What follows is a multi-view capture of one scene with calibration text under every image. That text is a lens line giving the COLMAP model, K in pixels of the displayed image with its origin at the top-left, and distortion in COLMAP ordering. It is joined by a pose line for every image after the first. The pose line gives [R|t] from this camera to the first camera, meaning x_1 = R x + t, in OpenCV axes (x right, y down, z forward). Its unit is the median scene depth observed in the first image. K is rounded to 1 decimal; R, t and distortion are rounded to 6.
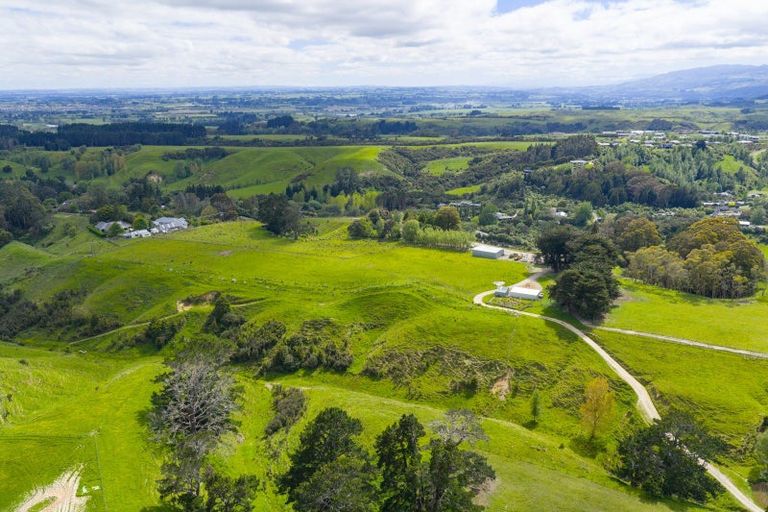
lens RADIAL K [[631.7, 0, 384.5], [0, 631.7, 252.1], [0, 0, 1]] dist [0.011964, -0.022074]
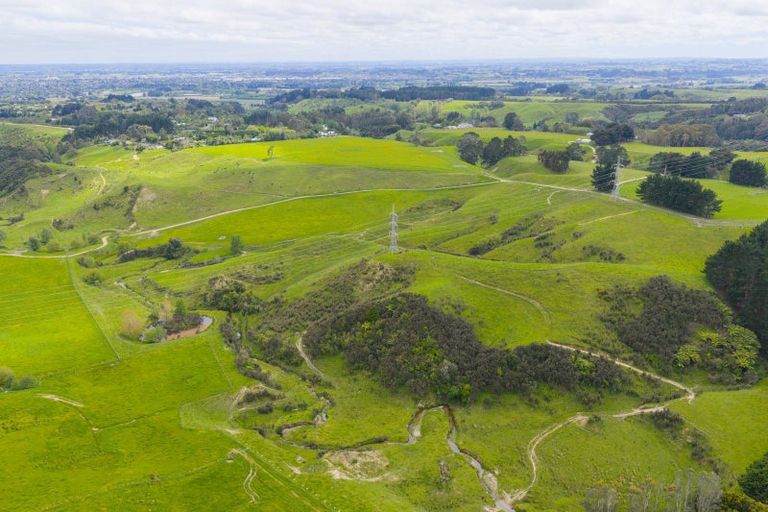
lens RADIAL K [[631.7, 0, 383.5], [0, 631.7, 255.0], [0, 0, 1]] dist [0.011964, -0.022074]
pose [[0.897162, 0.130756, -0.421905, 0.093516], [-0.111342, 0.991282, 0.070452, 0.065929], [0.427439, -0.016231, 0.903899, -0.266811]]
